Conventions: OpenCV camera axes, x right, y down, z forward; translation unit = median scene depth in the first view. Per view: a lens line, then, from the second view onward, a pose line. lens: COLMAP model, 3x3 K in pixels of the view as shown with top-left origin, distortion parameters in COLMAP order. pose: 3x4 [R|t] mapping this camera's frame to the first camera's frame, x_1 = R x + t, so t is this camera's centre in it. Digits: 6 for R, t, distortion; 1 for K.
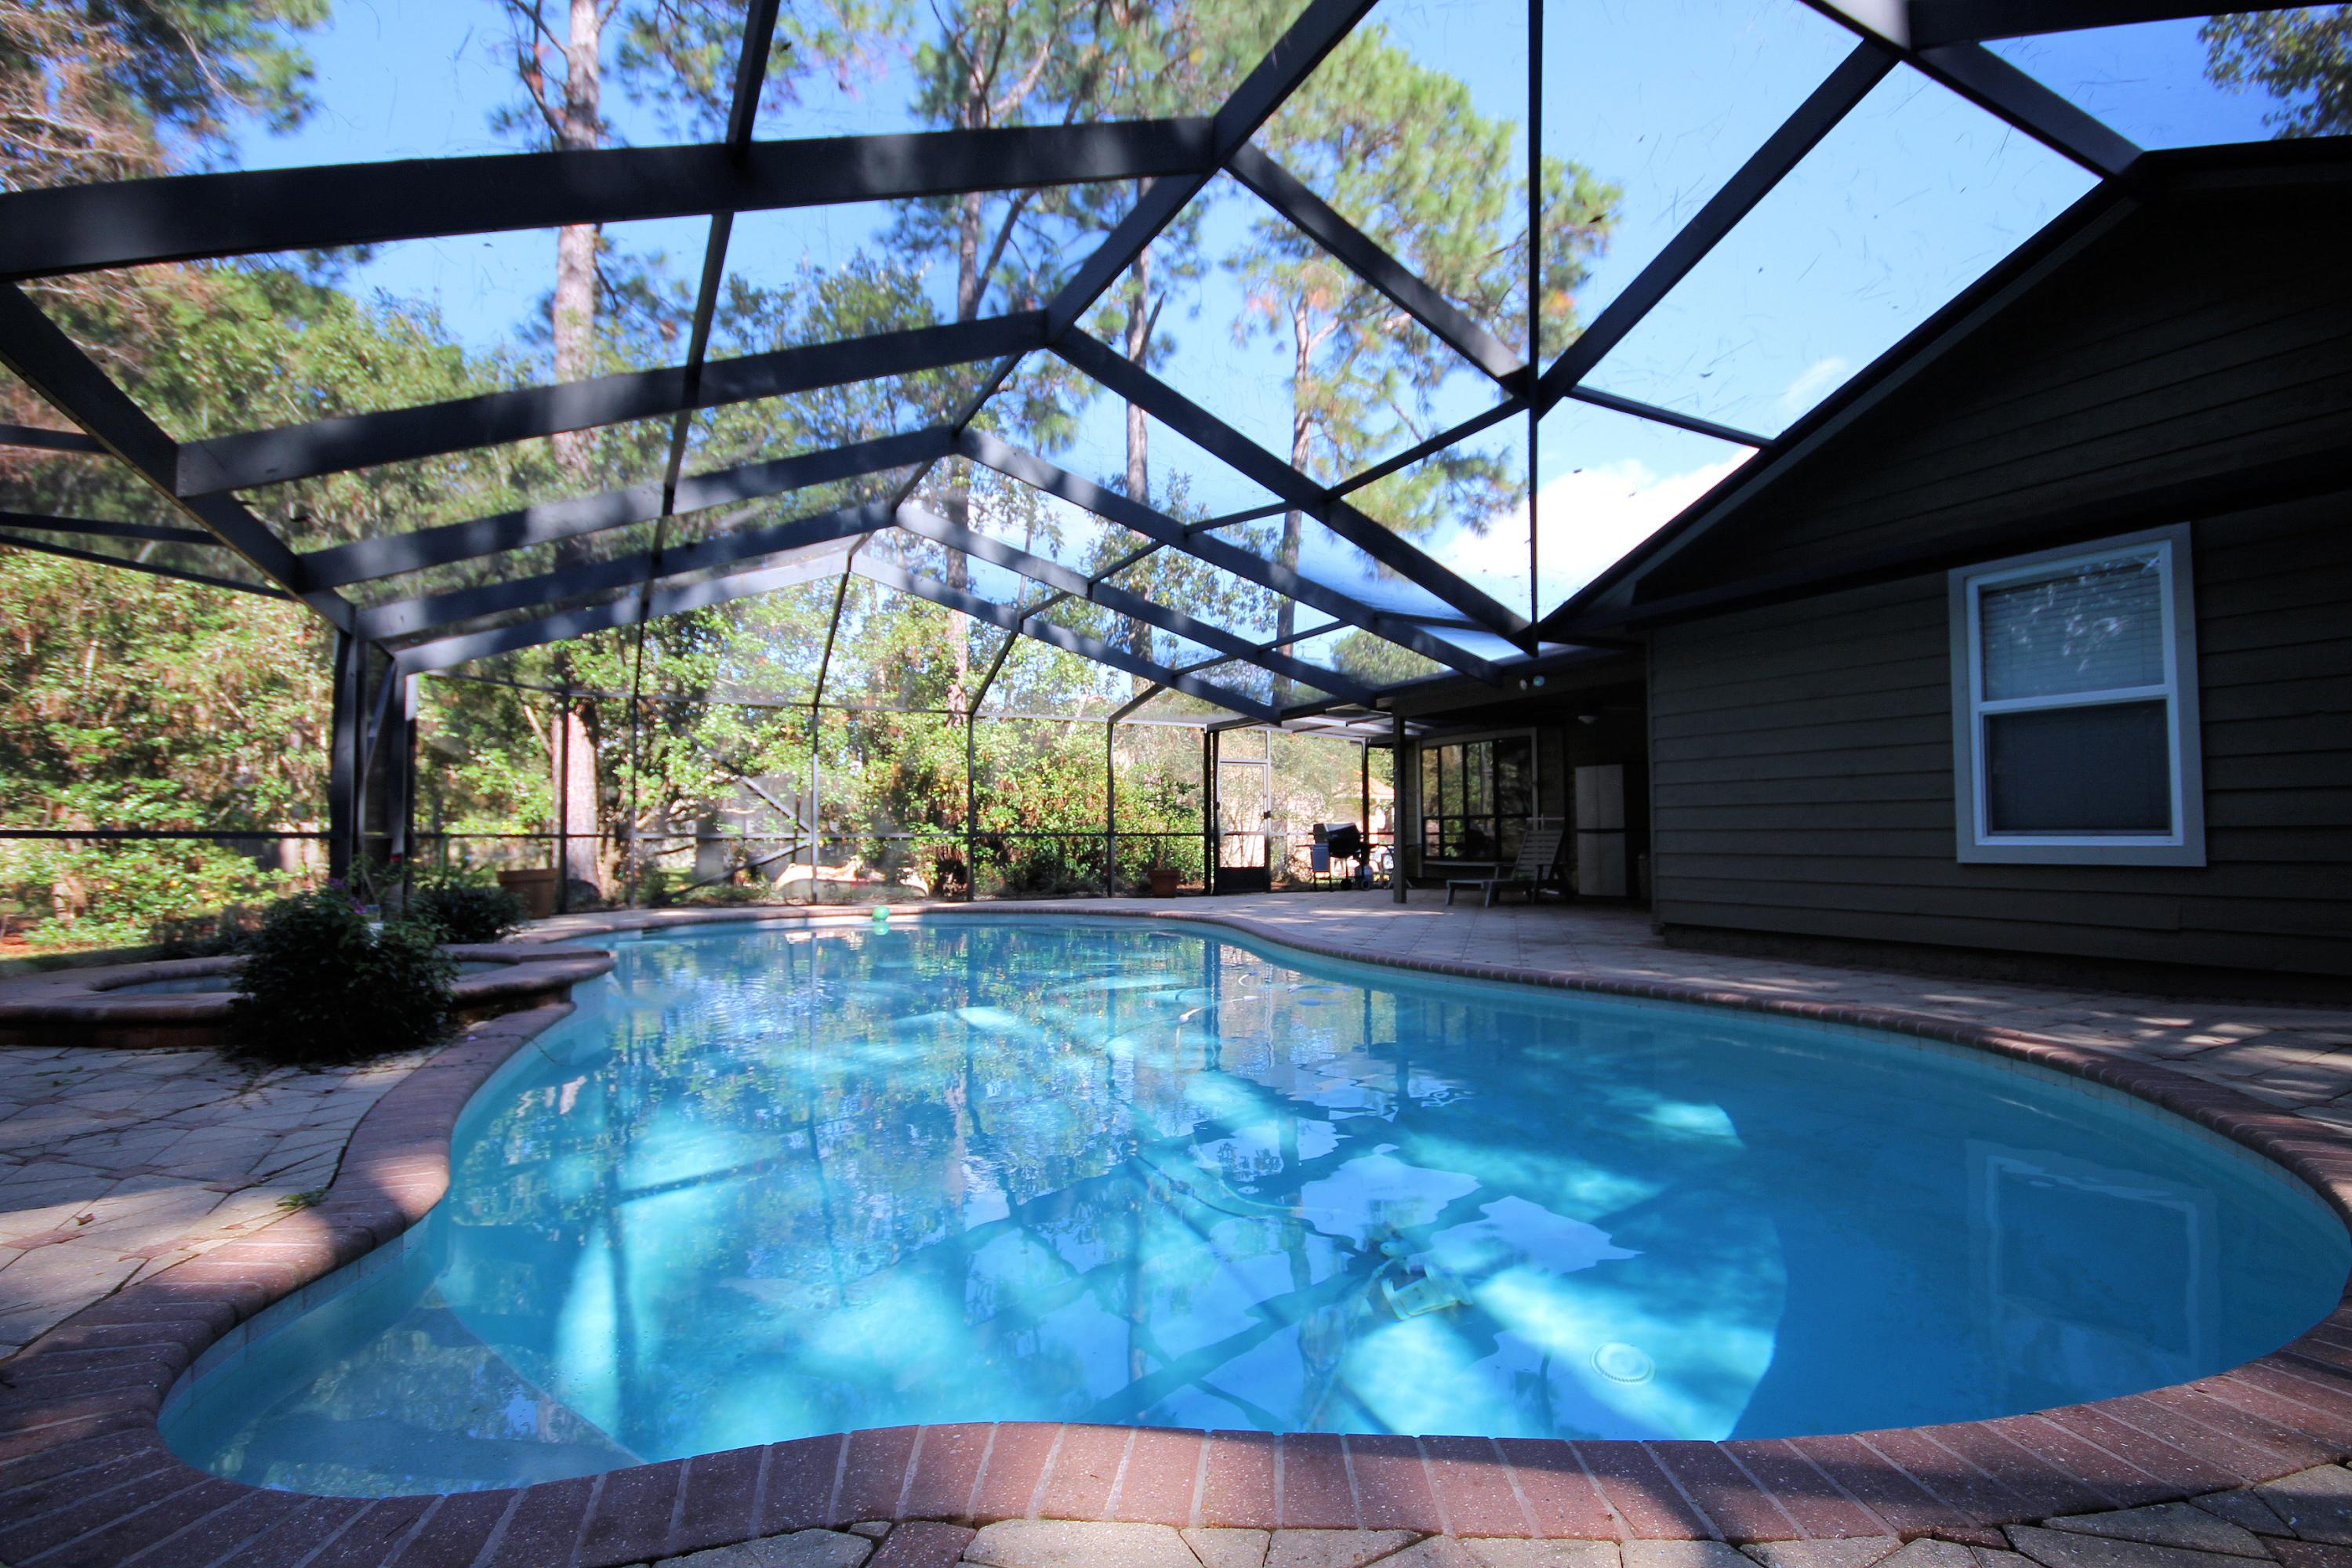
lens RADIAL K [[1088.7, 0, 1176.0], [0, 1088.7, 784.0], [0, 0, 1]] dist [-0.001662, -0.000062]
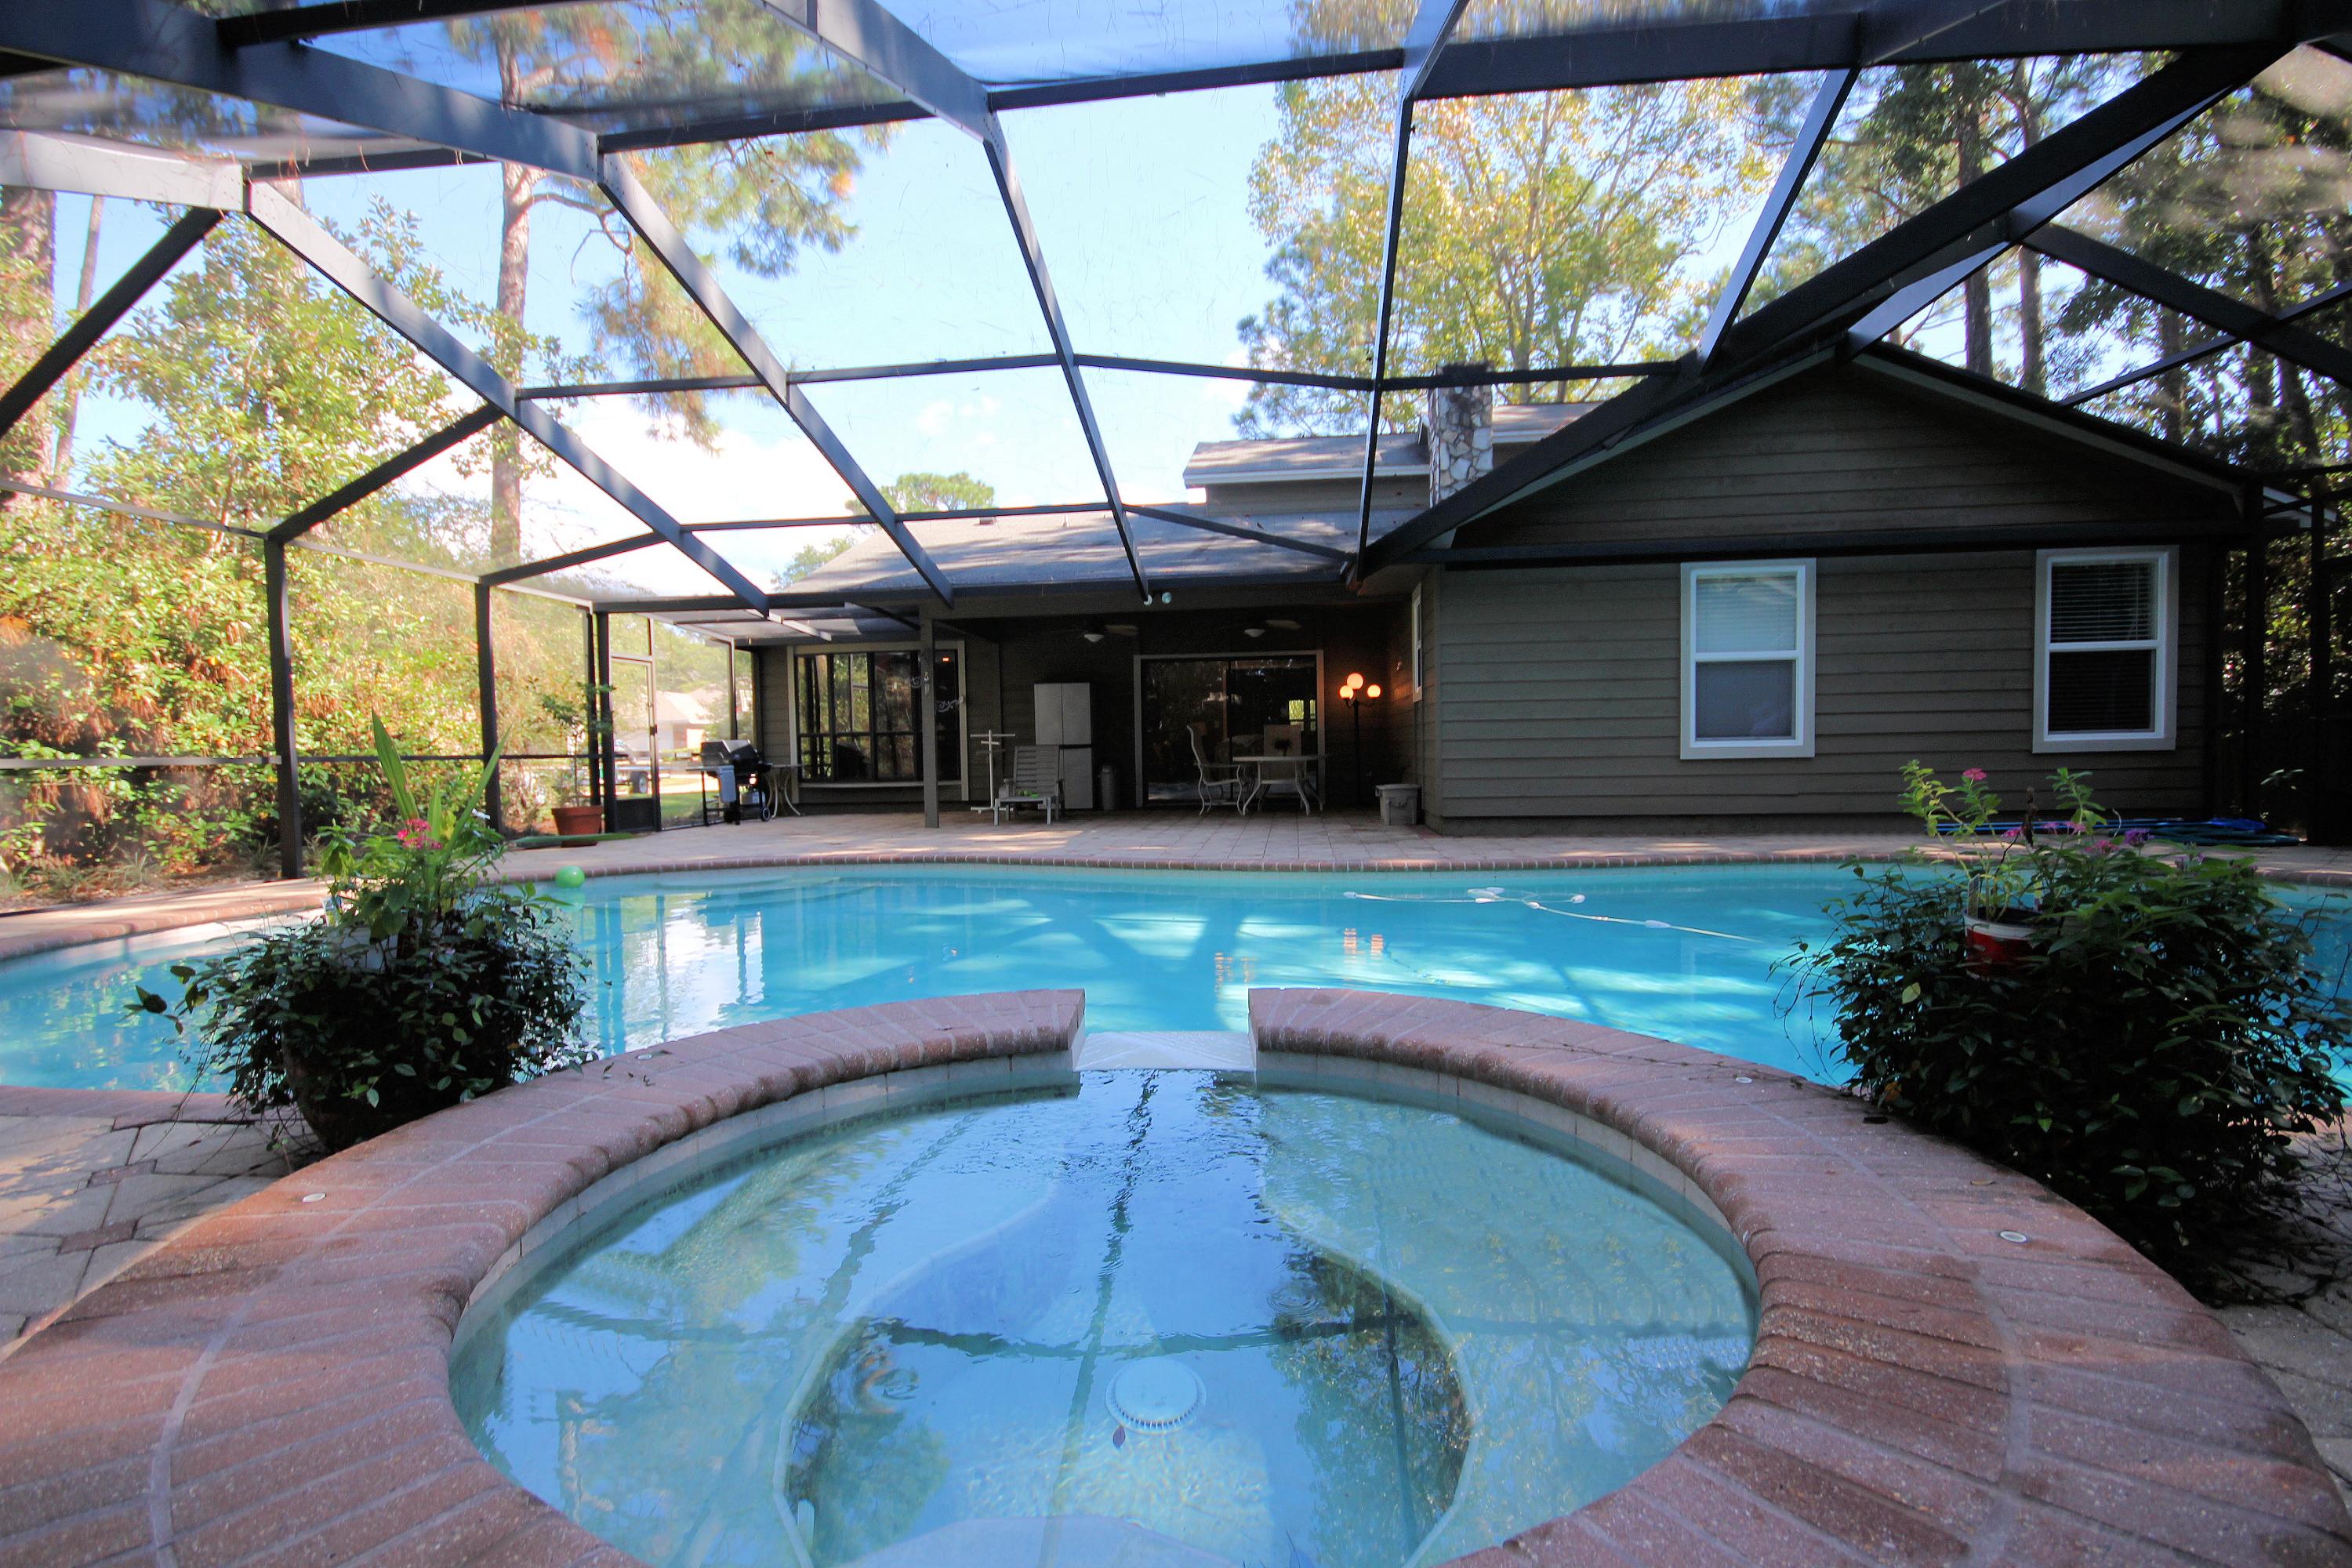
lens RADIAL K [[1088.7, 0, 1176.0], [0, 1088.7, 784.0], [0, 0, 1]] dist [-0.001662, -0.000062]
pose [[0.561212, -0.034761, 0.826942, -0.938959], [-0.024467, 0.997984, 0.058556, 0.035890], [-0.827310, -0.053095, 0.559230, 0.742354]]
